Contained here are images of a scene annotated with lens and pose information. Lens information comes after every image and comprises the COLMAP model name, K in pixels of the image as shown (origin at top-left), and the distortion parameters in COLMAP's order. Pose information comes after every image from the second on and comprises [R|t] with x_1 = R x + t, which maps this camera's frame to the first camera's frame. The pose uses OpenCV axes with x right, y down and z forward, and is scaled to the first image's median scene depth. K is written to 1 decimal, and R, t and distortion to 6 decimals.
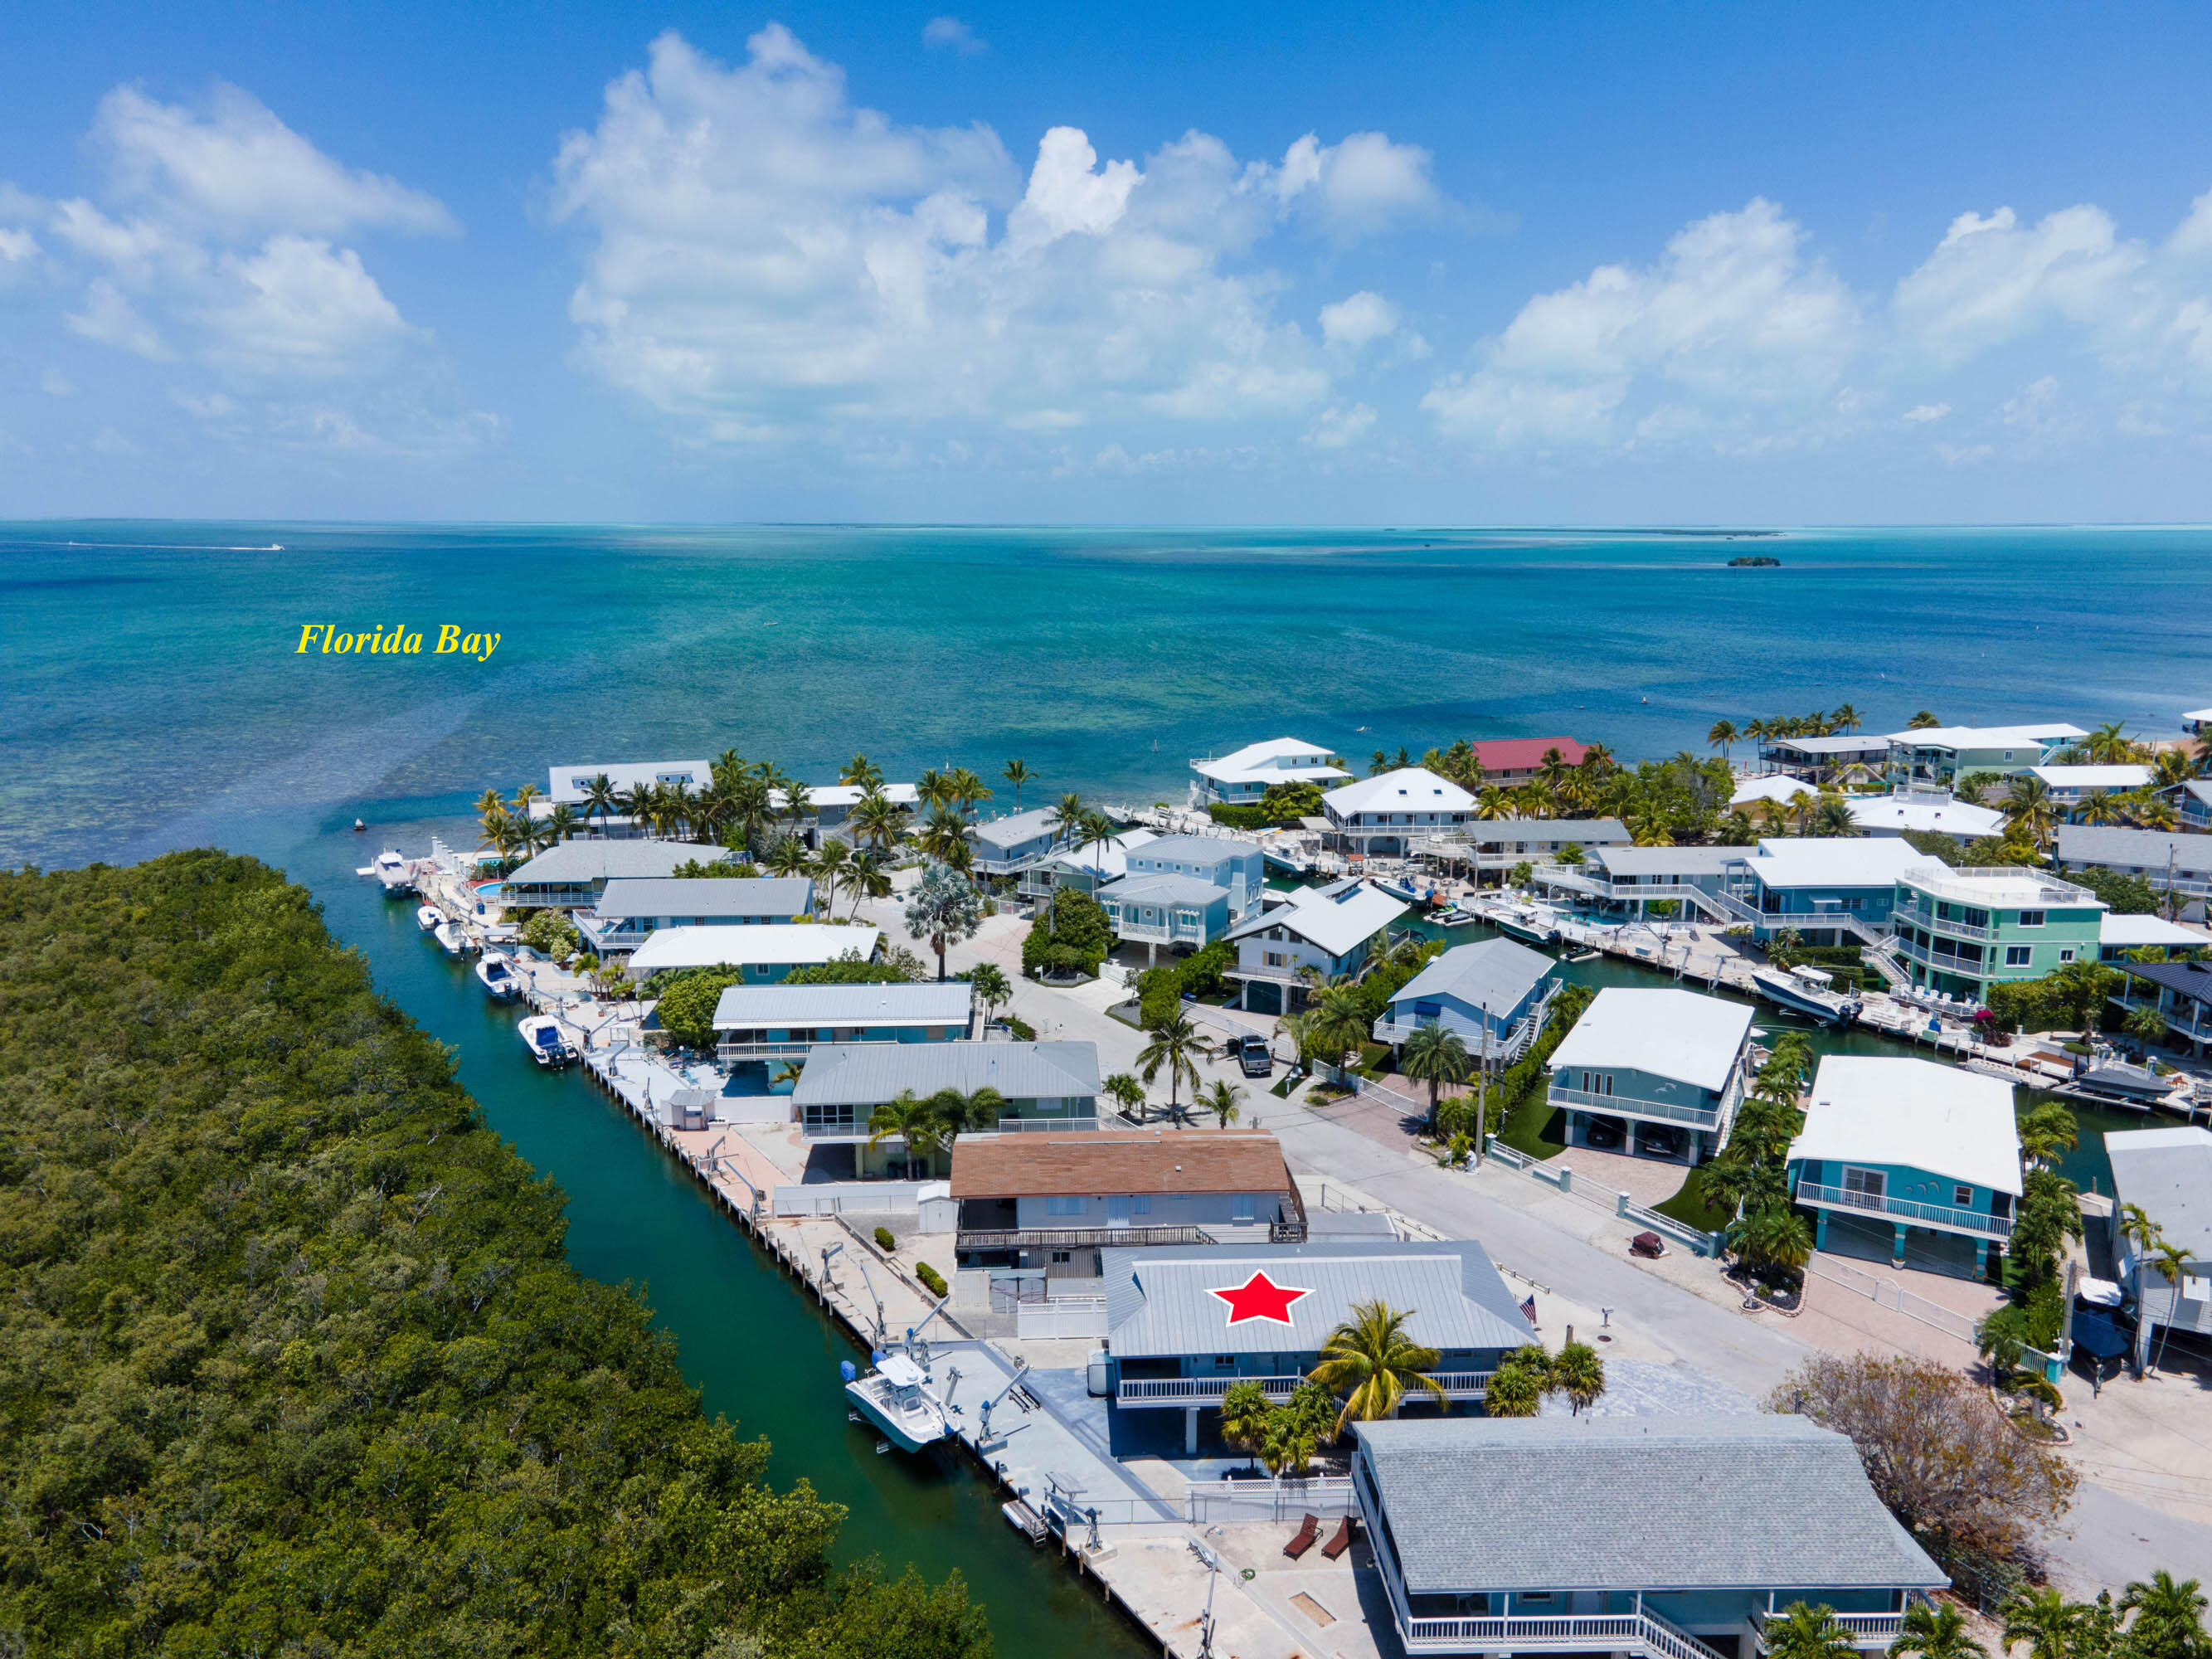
lens RADIAL K [[1658.3, 0, 1113.1], [0, 1658.3, 837.9], [0, 0, 1]] dist [0.028700, 0.015203]
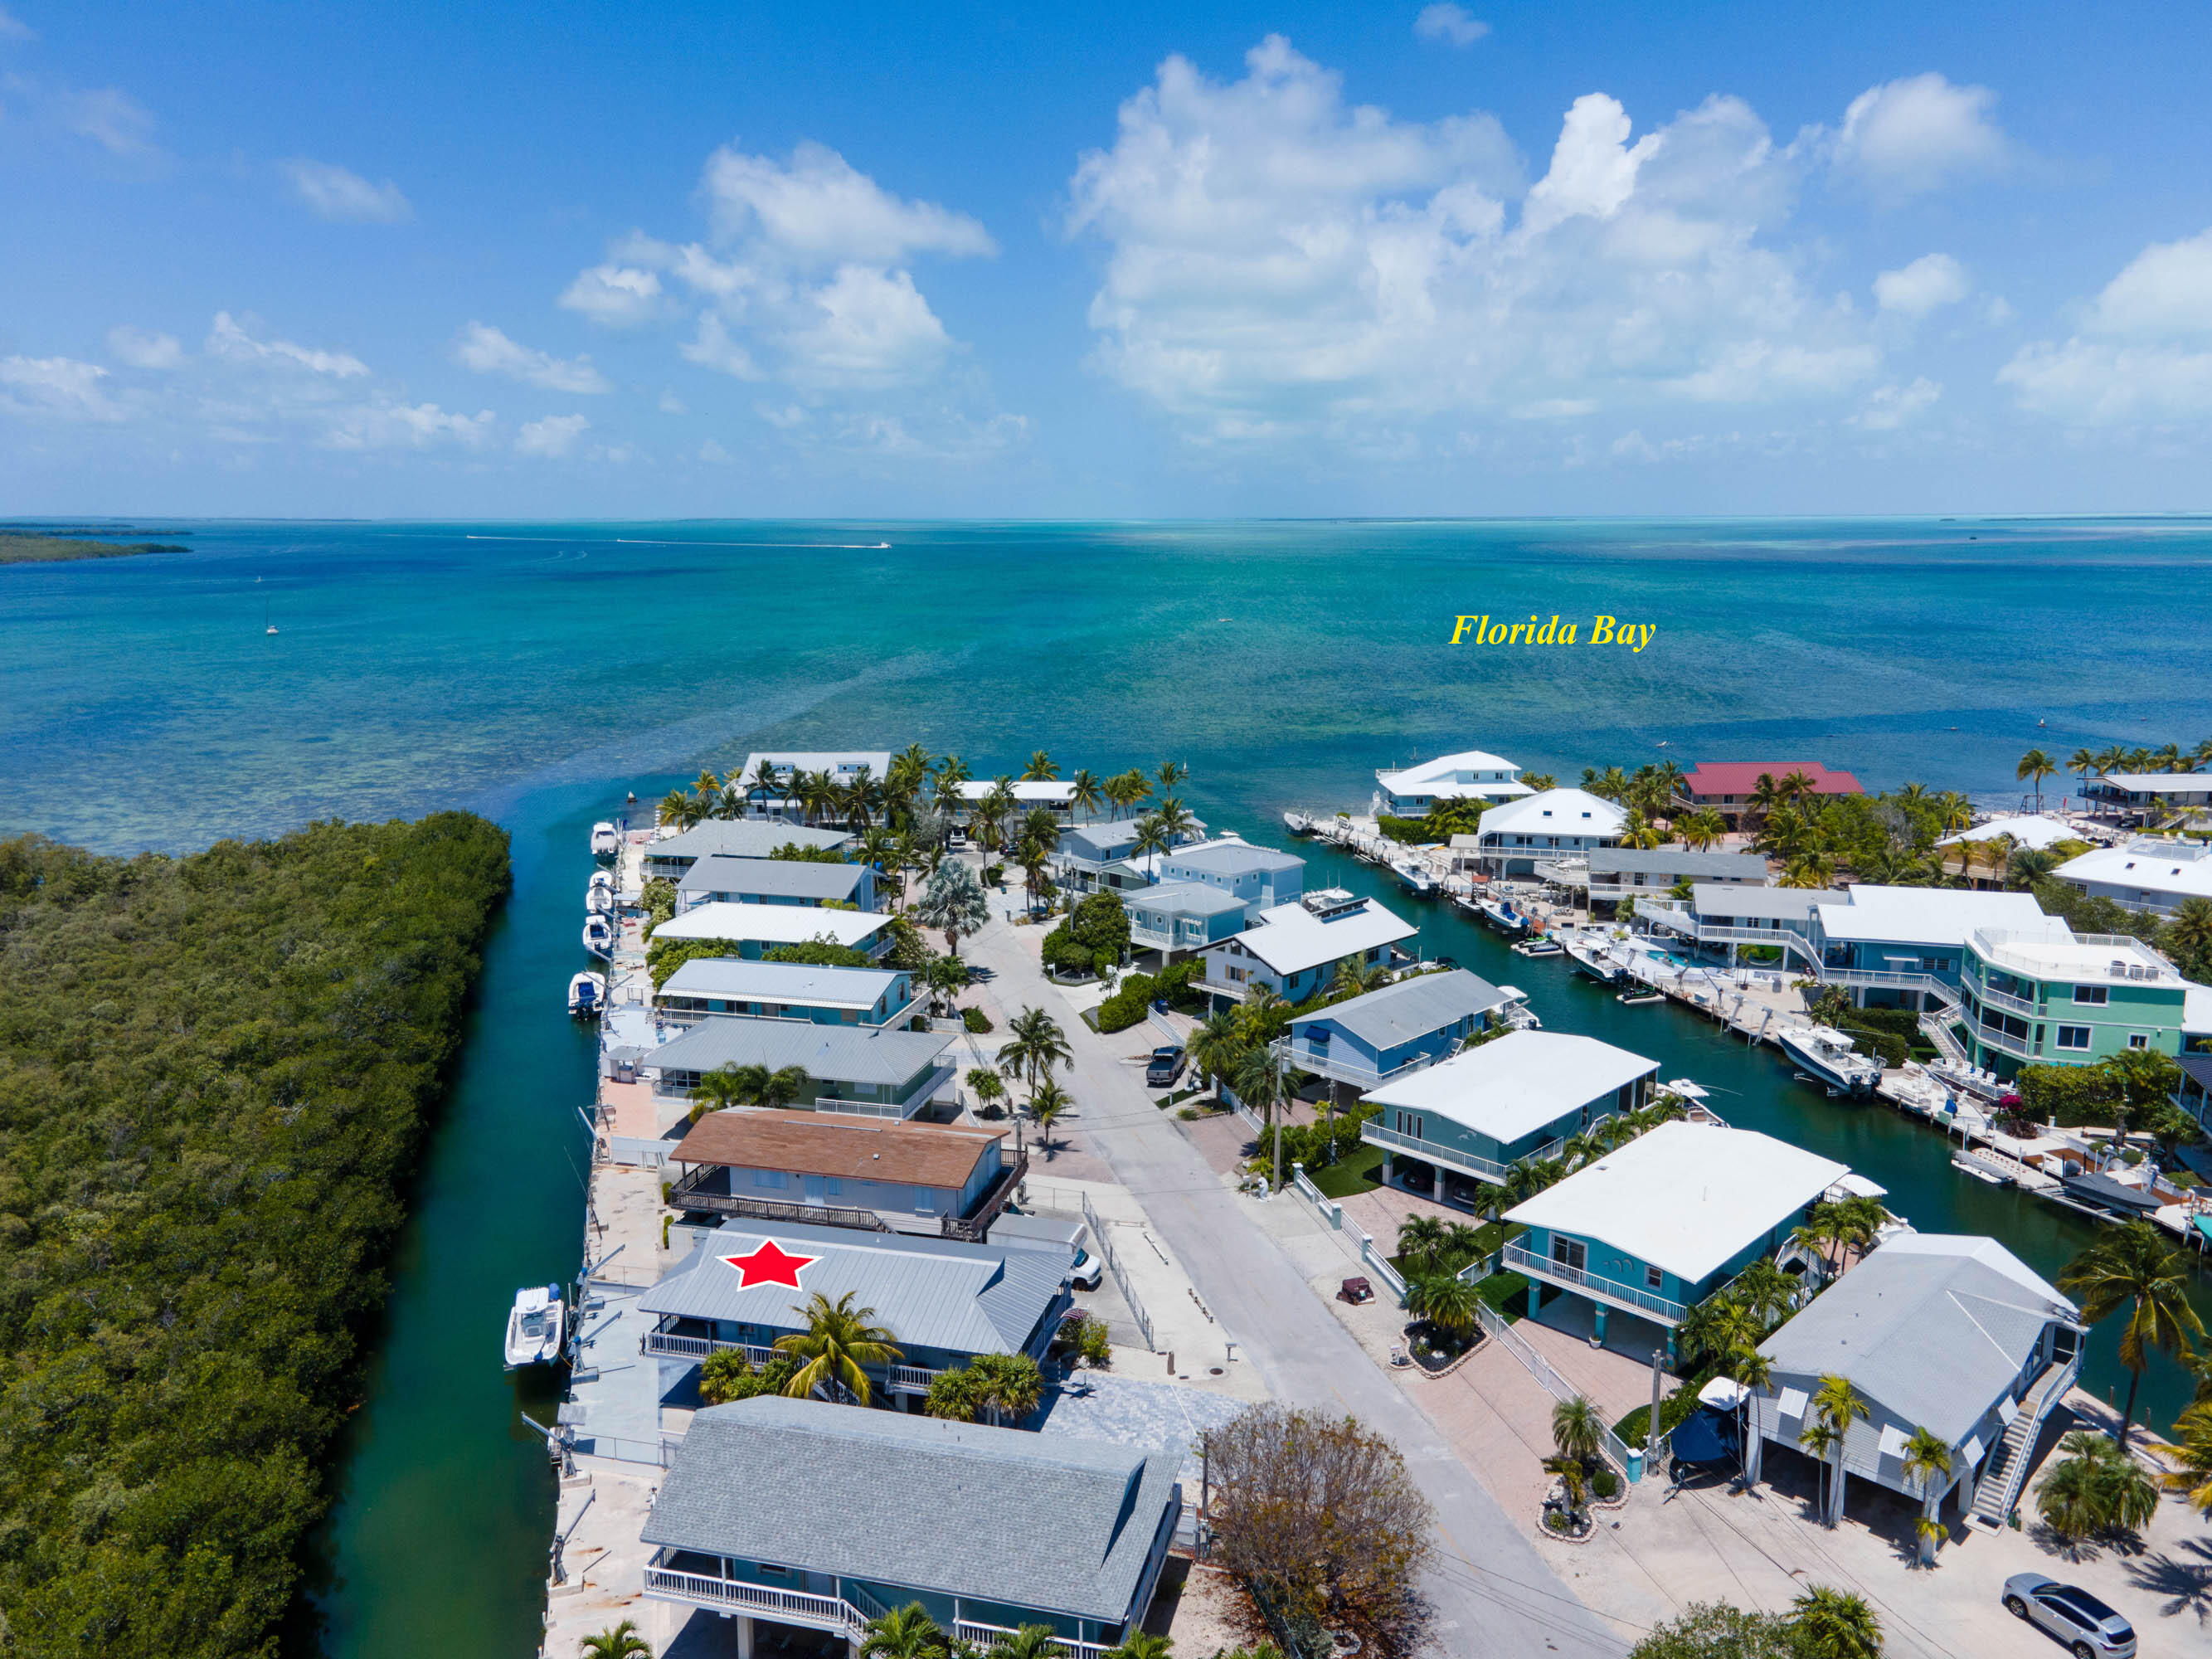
lens RADIAL K [[1695.5, 0, 1107.7], [0, 1695.5, 775.5], [0, 0, 1]] dist [0.027894, 0.004384]
pose [[0.949893, 0.041721, -0.309778, 0.311432], [-0.052480, 0.998271, -0.026476, -0.013631], [0.308138, 0.041407, 0.950440, 0.001304]]
